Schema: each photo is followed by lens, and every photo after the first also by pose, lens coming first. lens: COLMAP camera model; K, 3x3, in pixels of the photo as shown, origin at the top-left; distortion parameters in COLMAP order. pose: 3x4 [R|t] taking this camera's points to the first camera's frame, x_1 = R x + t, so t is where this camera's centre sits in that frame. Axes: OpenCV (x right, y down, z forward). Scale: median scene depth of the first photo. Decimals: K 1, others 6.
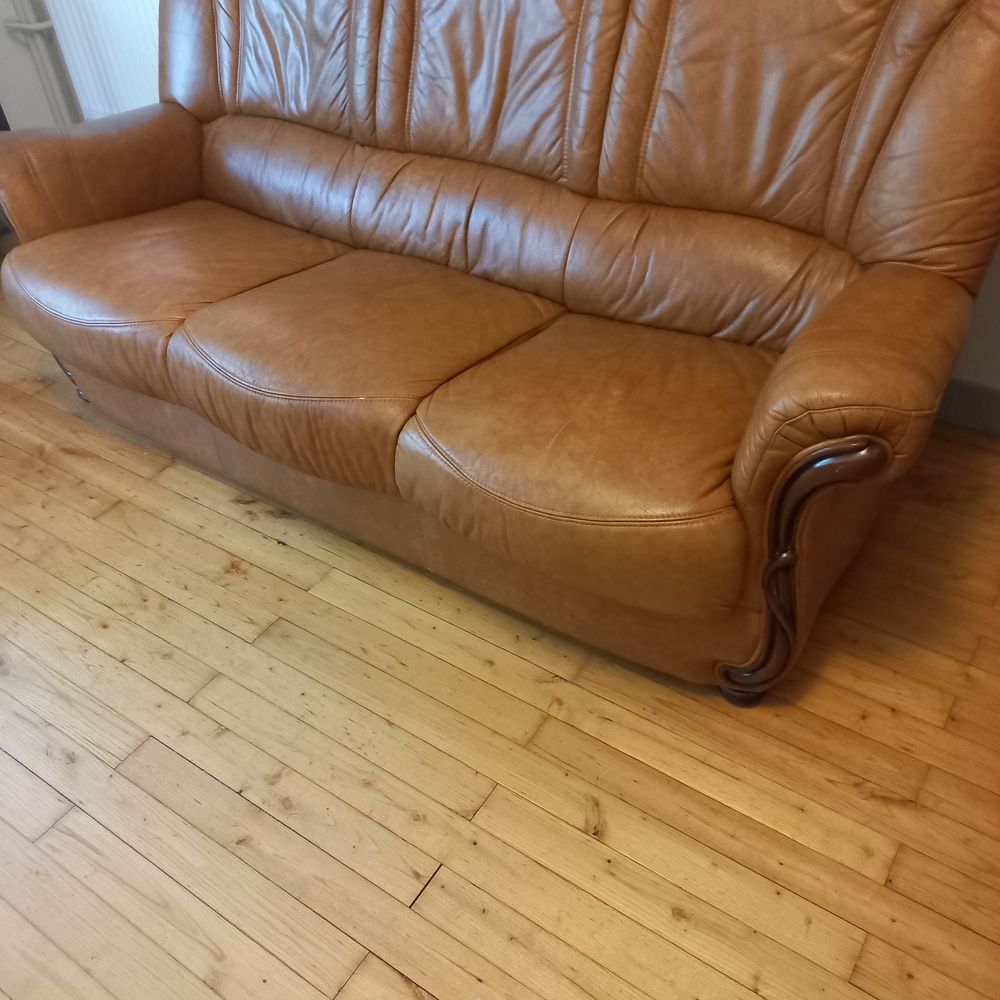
lens RADIAL K [[963.4, 0, 473.4], [0, 963.4, 496.1], [0, 0, 1]] dist [0.083632, -0.117620]
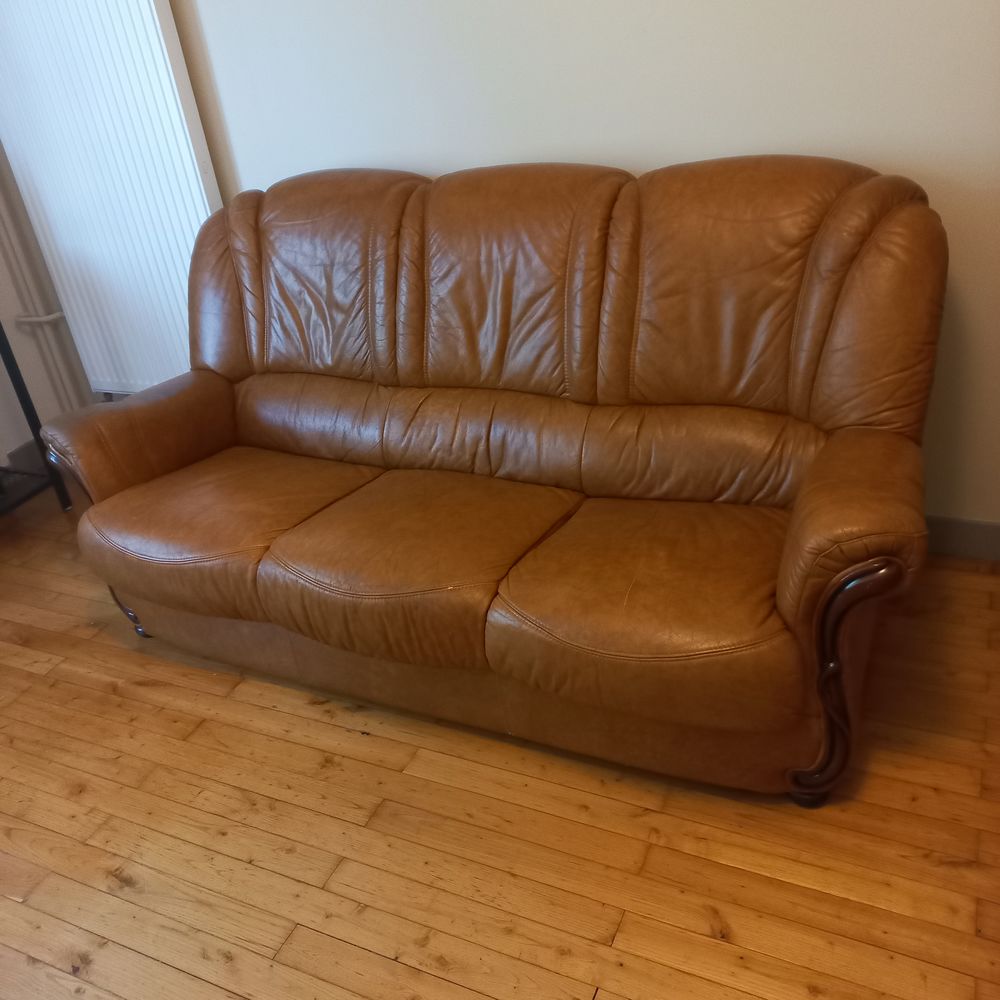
lens RADIAL K [[963.4, 0, 473.4], [0, 963.4, 496.1], [0, 0, 1]] dist [0.083632, -0.117620]
pose [[0.986782, -0.126911, 0.100771, -0.180602], [0.144830, 0.969634, -0.197065, 0.025393], [-0.072701, 0.209055, 0.975198, -0.171238]]
